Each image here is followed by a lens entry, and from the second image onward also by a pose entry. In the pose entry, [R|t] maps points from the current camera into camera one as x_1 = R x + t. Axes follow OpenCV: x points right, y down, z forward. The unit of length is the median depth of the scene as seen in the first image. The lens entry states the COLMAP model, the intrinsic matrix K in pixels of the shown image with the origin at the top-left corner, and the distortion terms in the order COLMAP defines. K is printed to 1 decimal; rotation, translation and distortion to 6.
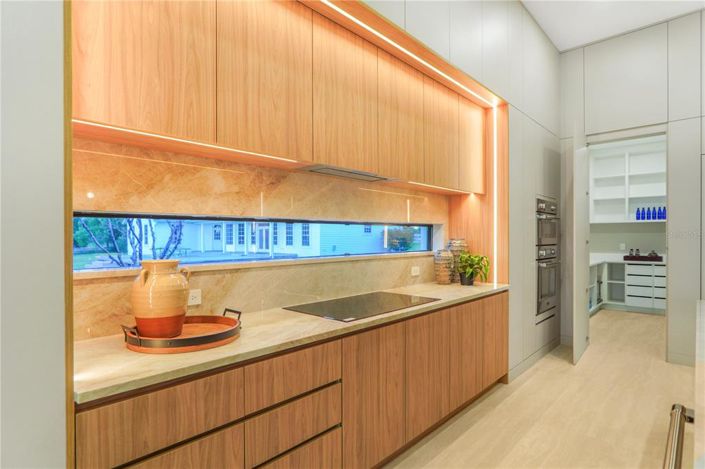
lens RADIAL K [[380.0, 0, 353.5], [0, 380.0, 236.4], [0, 0, 1]] dist [-0.027479, 0.001141]
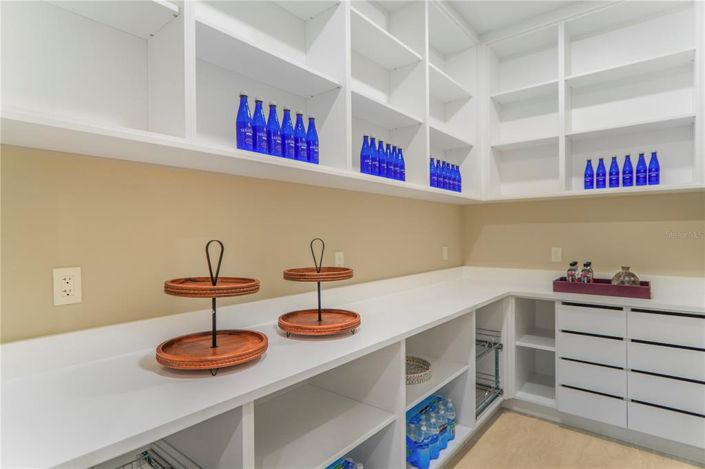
lens RADIAL K [[380.0, 0, 353.5], [0, 380.0, 236.4], [0, 0, 1]] dist [-0.027479, 0.001141]
pose [[0.998457, -0.008348, 0.054902, 0.489385], [0.008479, 0.999962, -0.002163, 0.005622], [-0.054882, 0.002625, 0.998489, 0.615539]]
